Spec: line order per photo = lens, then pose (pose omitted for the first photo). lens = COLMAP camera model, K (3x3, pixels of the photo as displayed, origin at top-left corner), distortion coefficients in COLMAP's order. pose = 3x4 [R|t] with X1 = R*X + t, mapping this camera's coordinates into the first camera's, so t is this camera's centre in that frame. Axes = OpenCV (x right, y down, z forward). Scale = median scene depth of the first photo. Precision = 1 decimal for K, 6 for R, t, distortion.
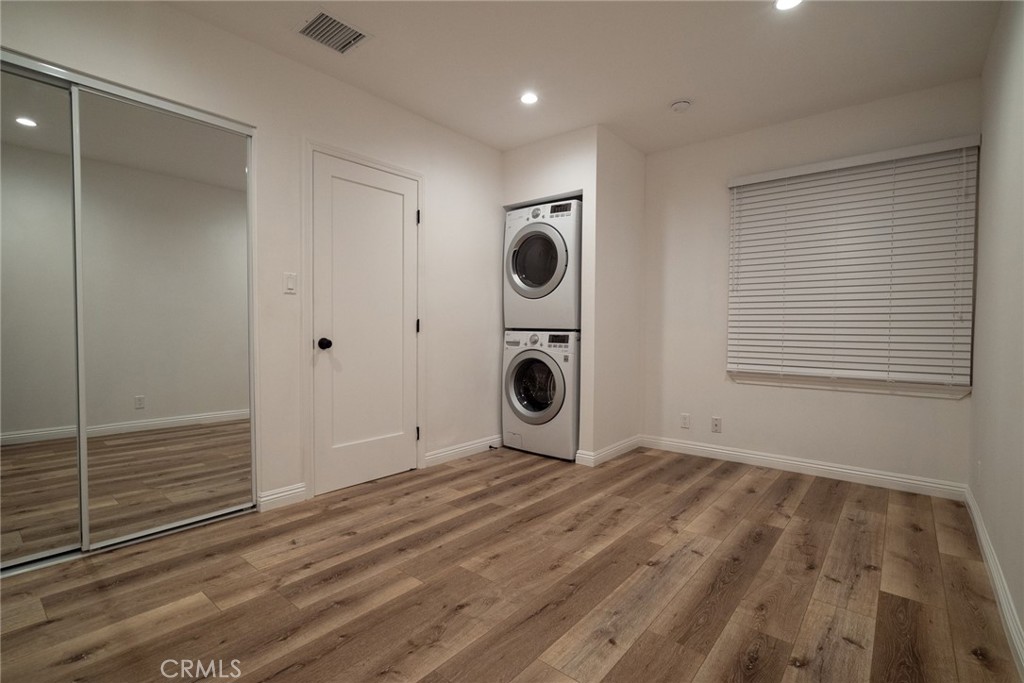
lens RADIAL K [[473.9, 0, 515.3], [0, 473.9, 340.7], [0, 0, 1]] dist [-0.001629, 0.000136]
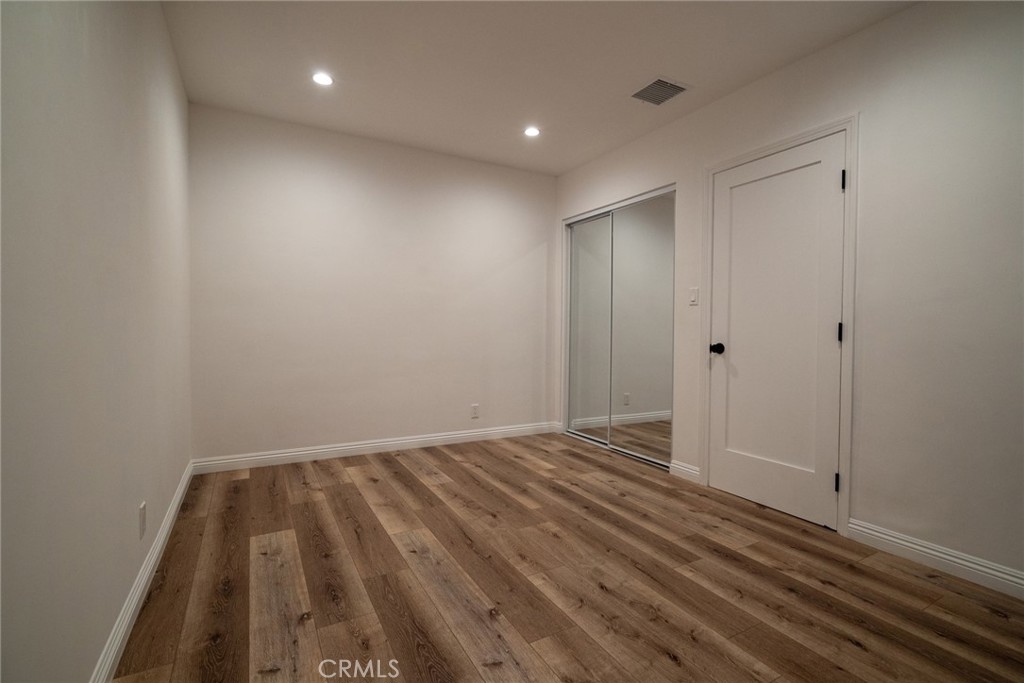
lens RADIAL K [[473.9, 0, 515.3], [0, 473.9, 340.7], [0, 0, 1]] dist [-0.001629, 0.000136]
pose [[-0.365405, 0.009440, -0.930801, 0.922003], [-0.036947, 0.999013, 0.024637, -0.025211], [0.930115, 0.043393, -0.364696, 1.163896]]
